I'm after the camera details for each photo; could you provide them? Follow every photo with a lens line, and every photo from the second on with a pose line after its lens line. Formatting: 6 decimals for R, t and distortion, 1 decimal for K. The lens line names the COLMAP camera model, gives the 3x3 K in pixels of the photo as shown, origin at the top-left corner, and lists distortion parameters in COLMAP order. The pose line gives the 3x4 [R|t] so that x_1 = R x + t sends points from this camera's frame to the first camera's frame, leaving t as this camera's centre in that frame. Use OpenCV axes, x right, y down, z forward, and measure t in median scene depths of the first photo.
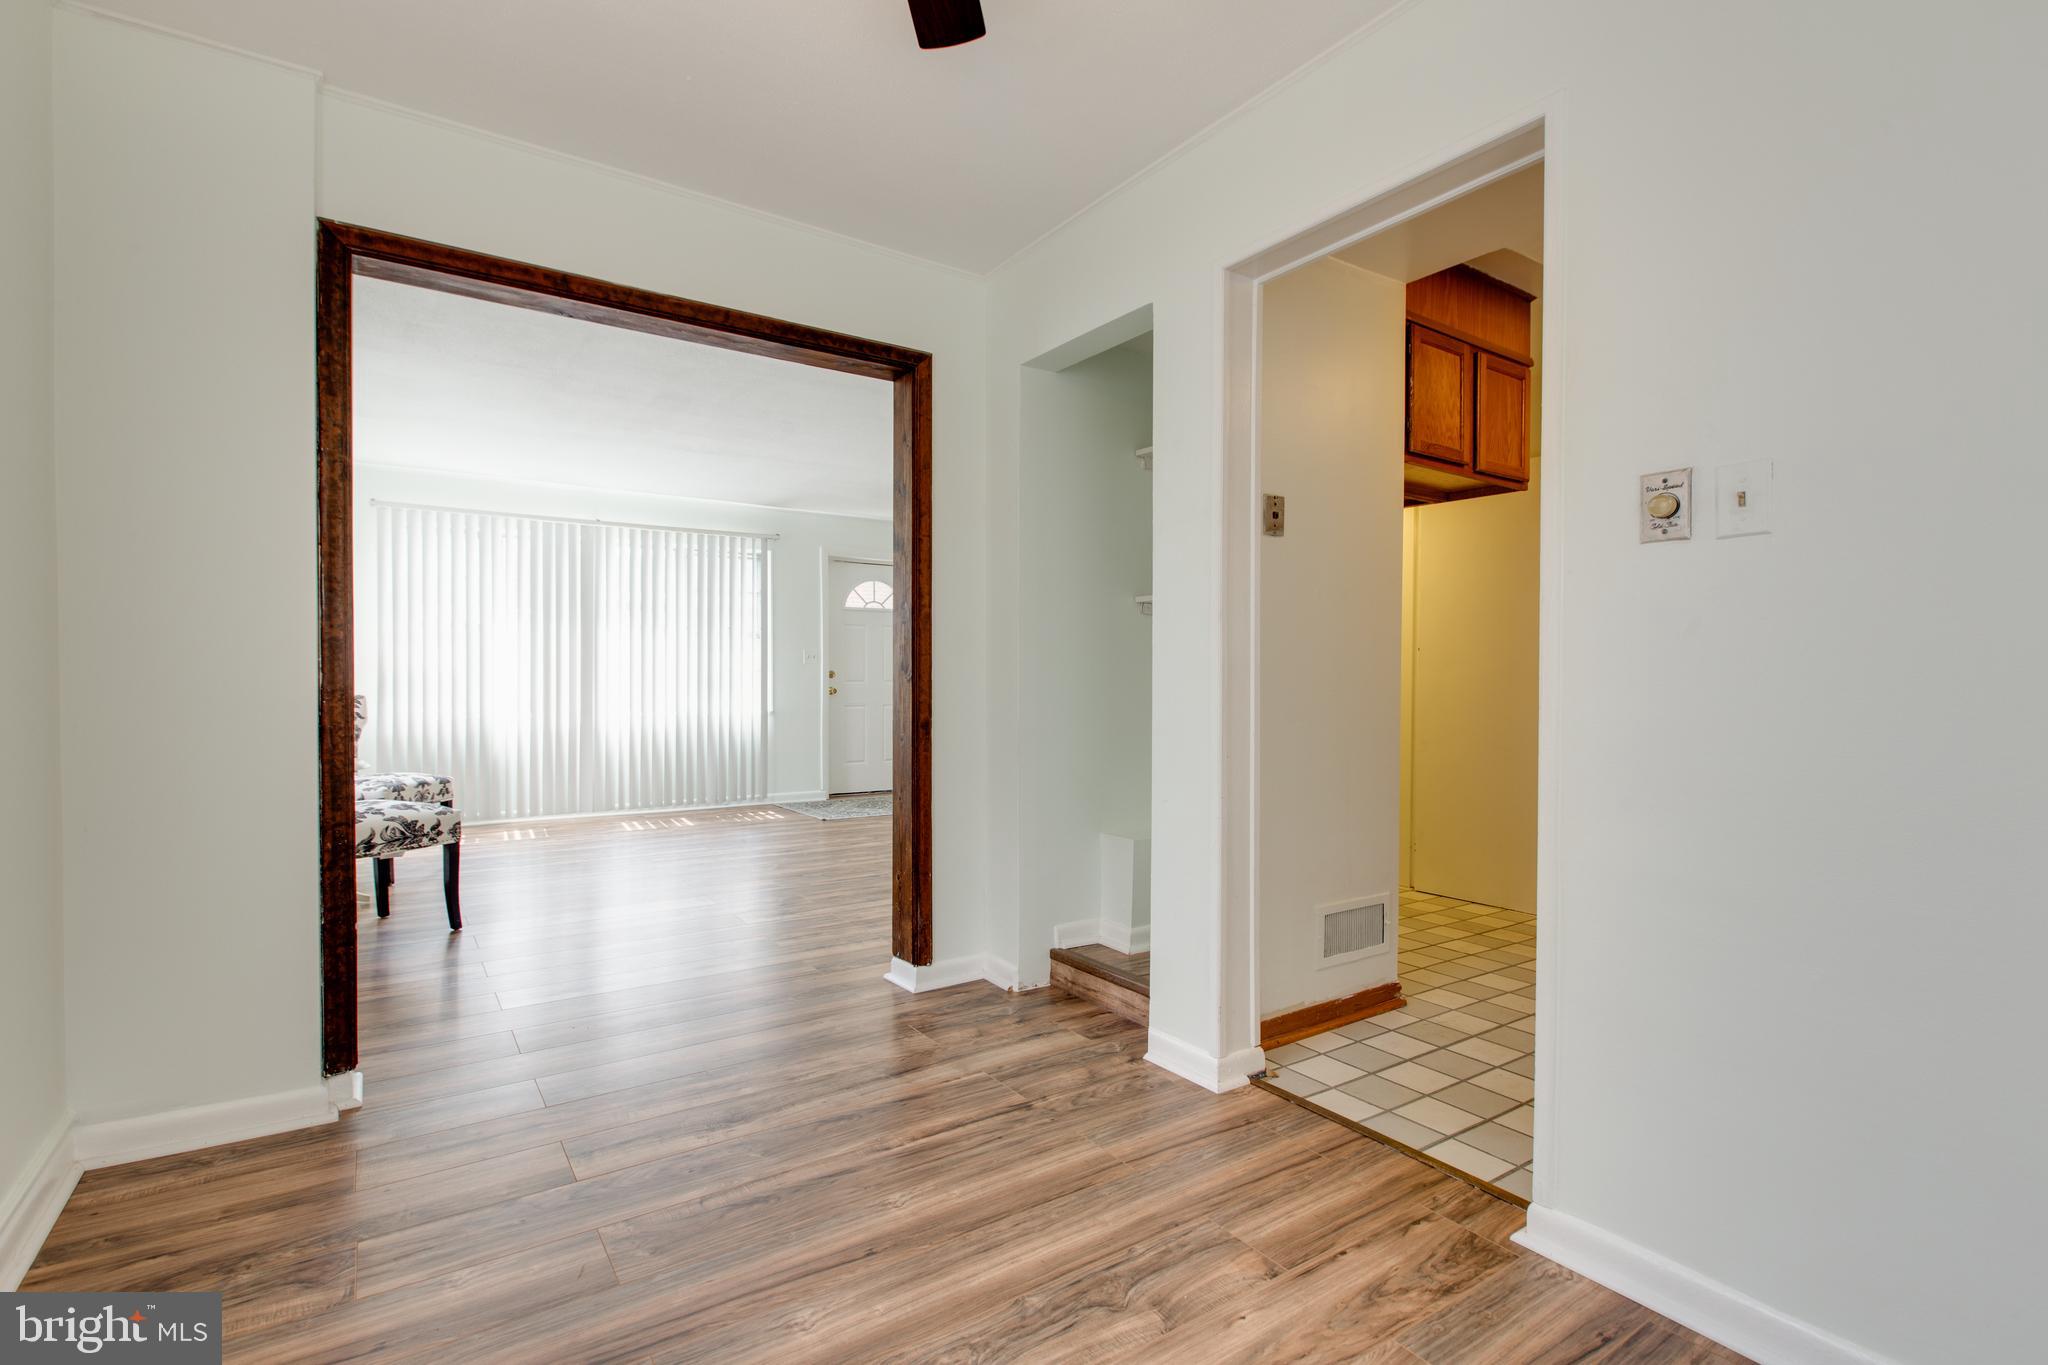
lens RADIAL K [[896.6, 0, 1034.0], [0, 896.6, 672.6], [0, 0, 1]] dist [0.001868, 0.000266]
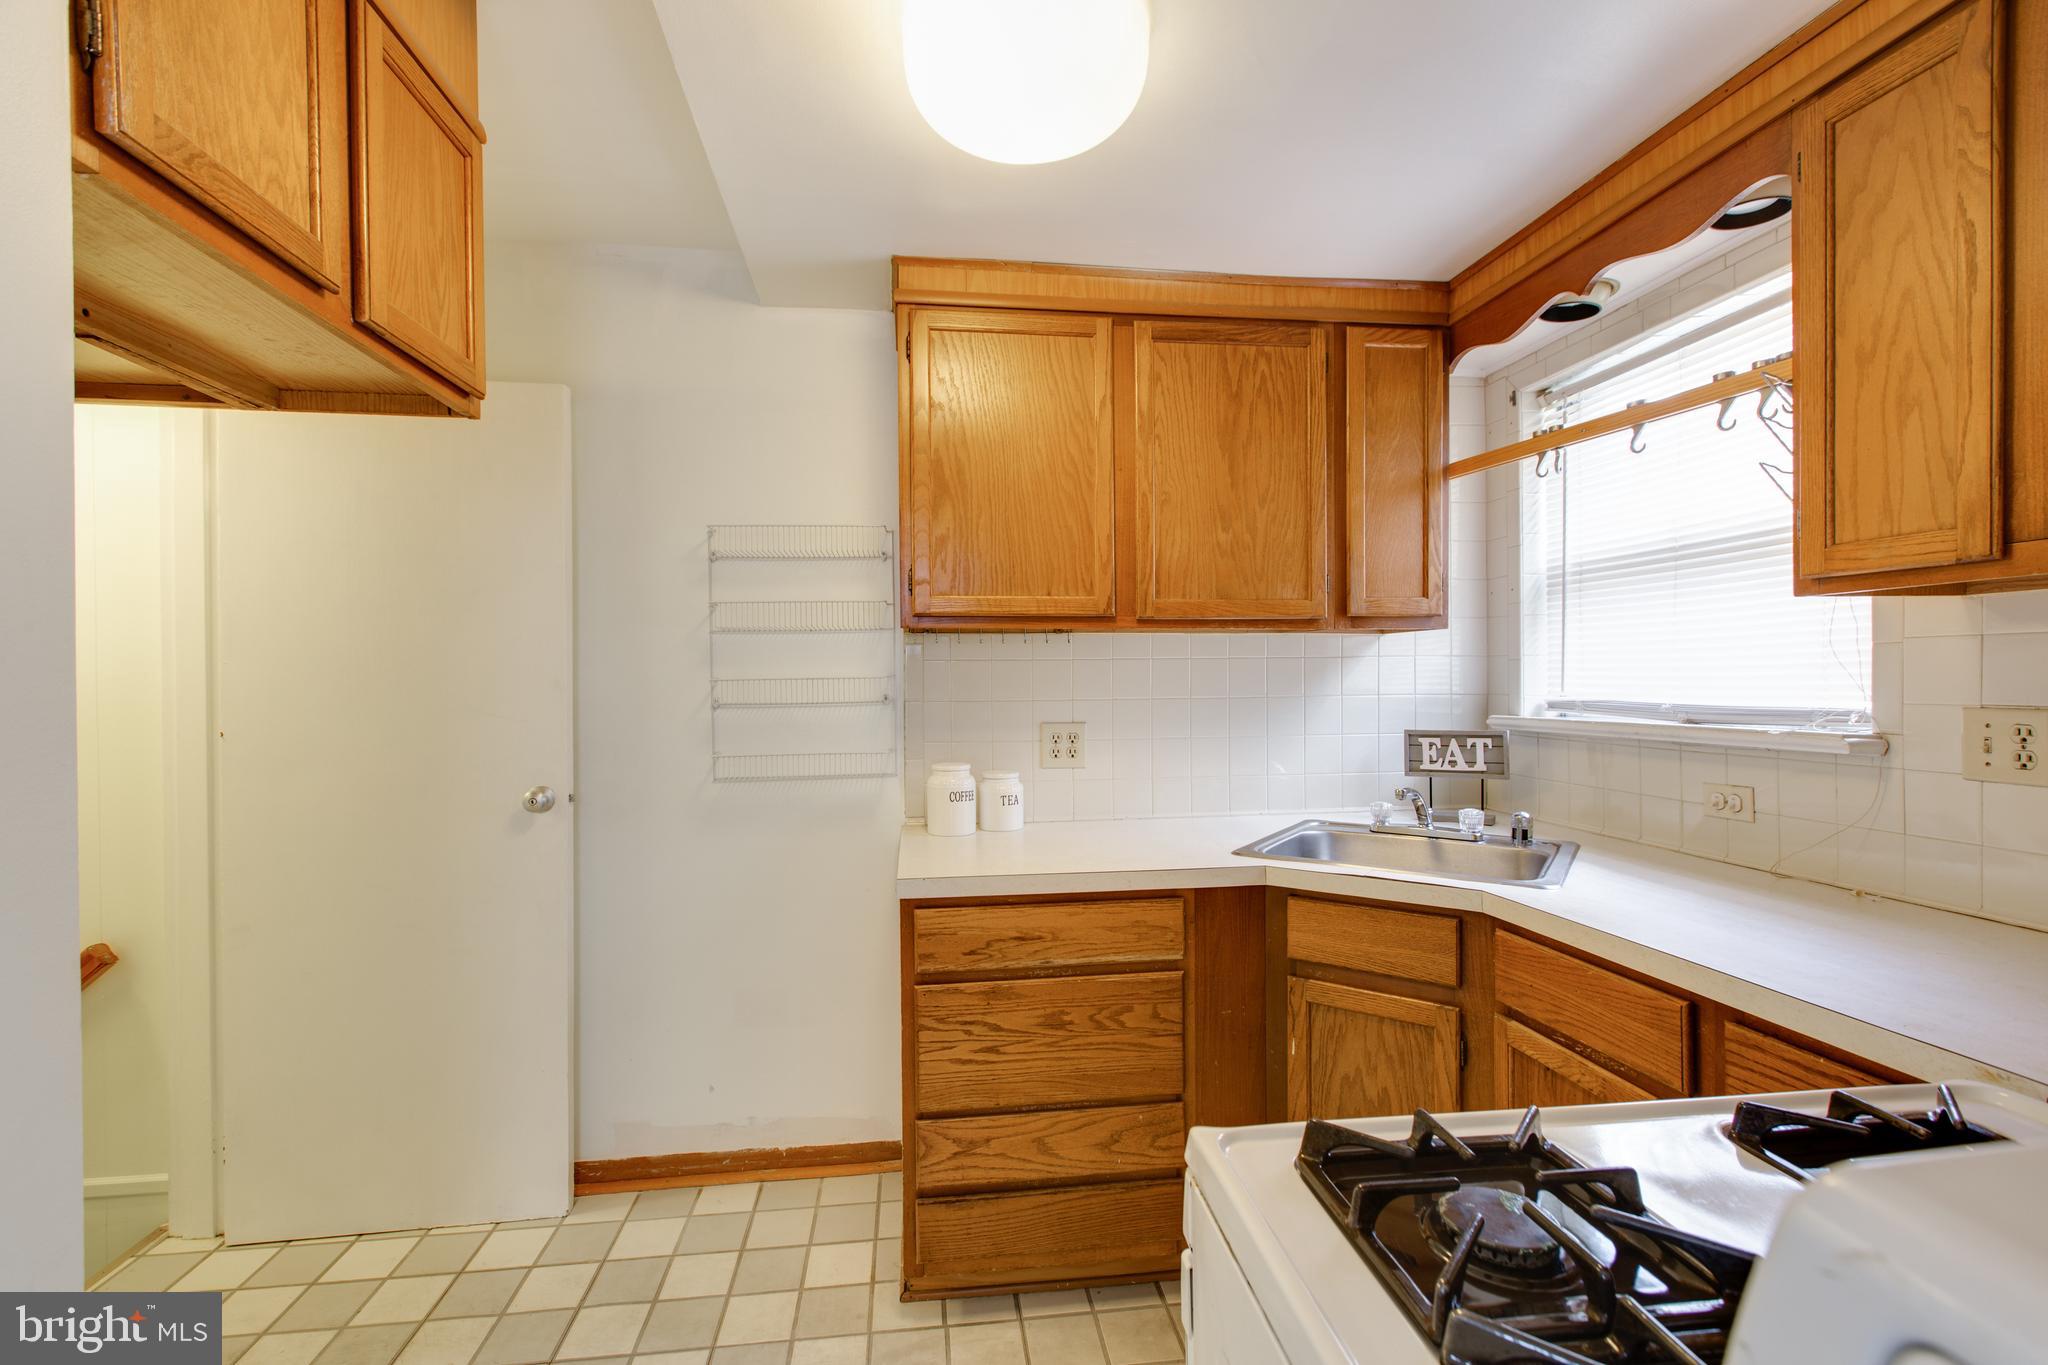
lens RADIAL K [[923.1, 0, 1019.5], [0, 923.1, 686.3], [0, 0, 1]] dist [0.003375, -0.000382]
pose [[0.452897, -0.012510, 0.891475, 0.520383], [-0.008612, 0.999794, 0.018406, -0.157873], [-0.891521, -0.016013, 0.452696, 1.106130]]
